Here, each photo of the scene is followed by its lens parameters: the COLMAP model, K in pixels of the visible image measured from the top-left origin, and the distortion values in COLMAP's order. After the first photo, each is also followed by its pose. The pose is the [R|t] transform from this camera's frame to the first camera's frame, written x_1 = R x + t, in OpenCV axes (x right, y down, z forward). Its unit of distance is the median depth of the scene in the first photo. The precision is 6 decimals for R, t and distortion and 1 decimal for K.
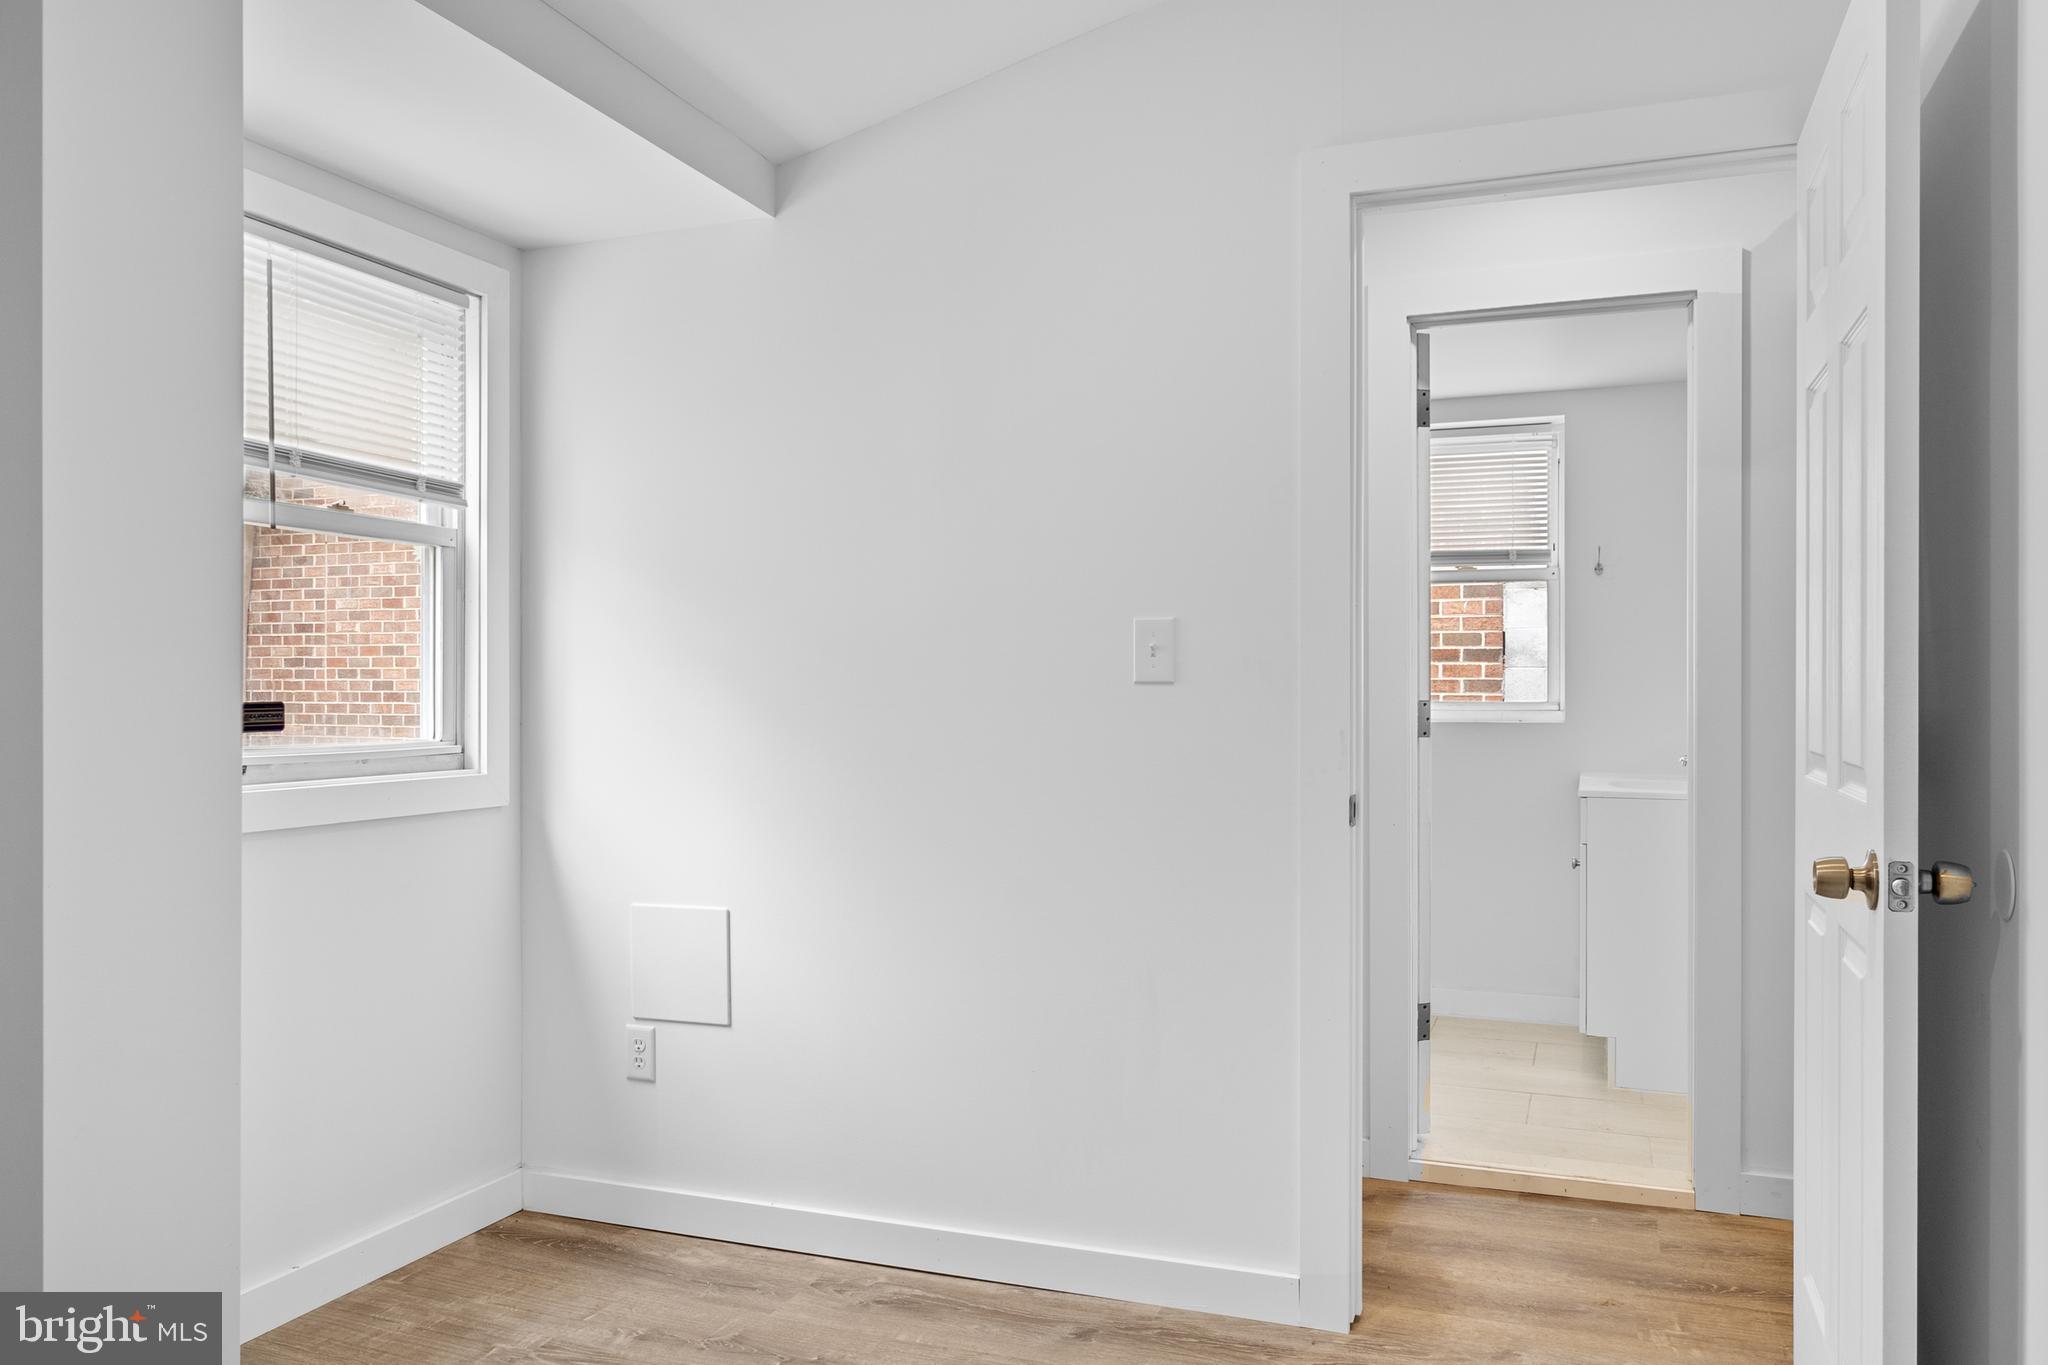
lens RADIAL K [[1456.8, 0, 1029.7], [0, 1456.8, 692.6], [0, 0, 1]] dist [0.000181, 0.000751]
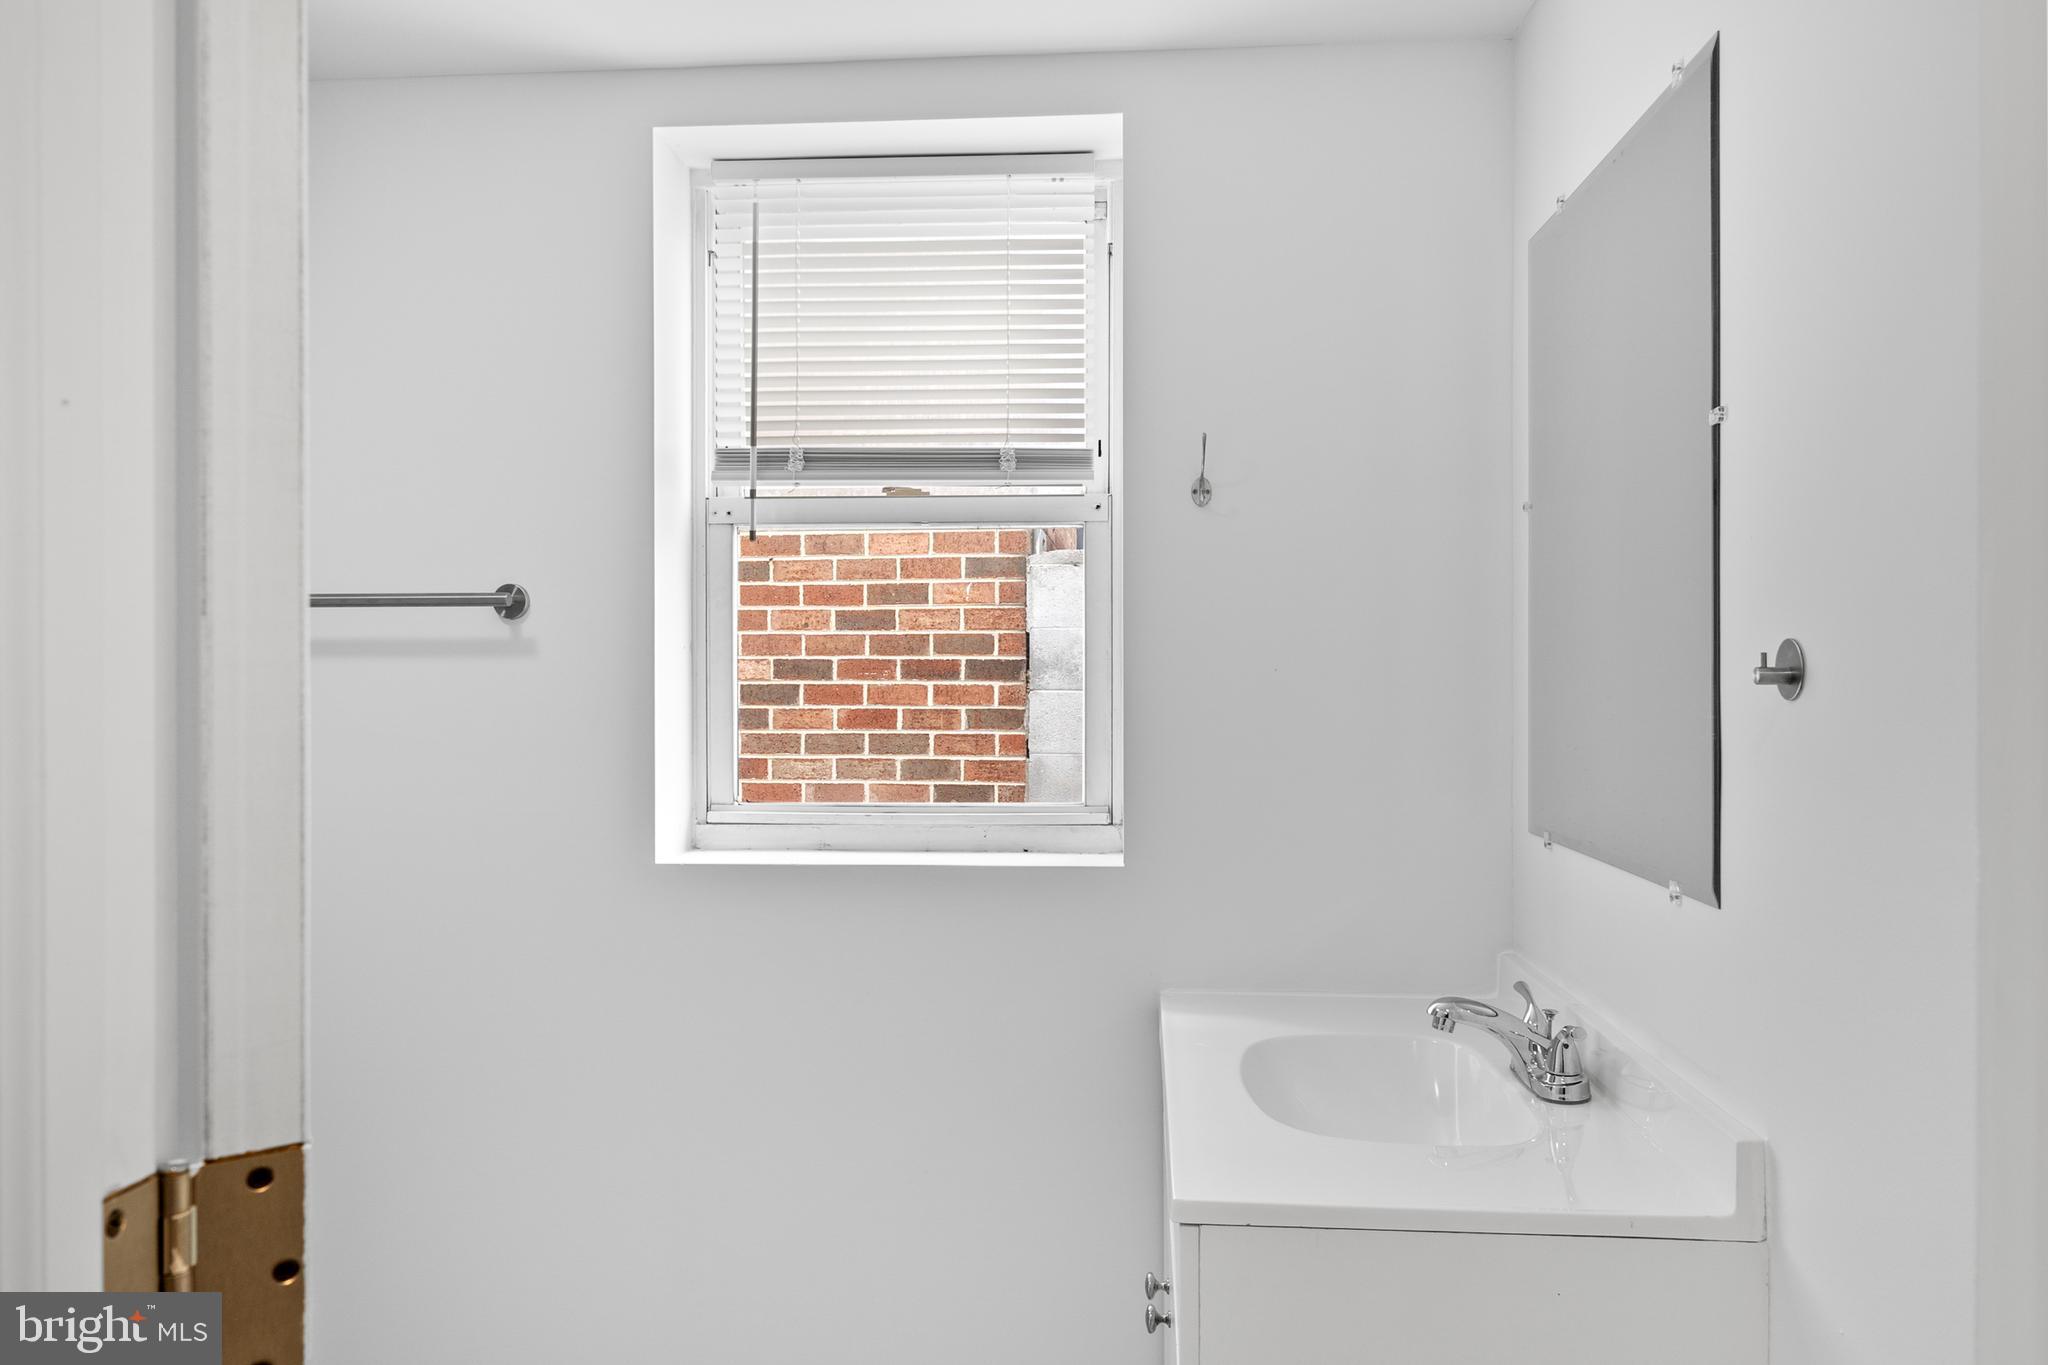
lens RADIAL K [[1456.8, 0, 1023.9], [0, 1456.8, 683.0], [0, 0, 1]] dist [0.000181, 0.000751]
pose [[0.958478, -0.002279, 0.285157, 0.144810], [0.002478, 0.999997, -0.000336, -0.019772], [-0.285155, 0.001029, 0.958481, 0.398944]]
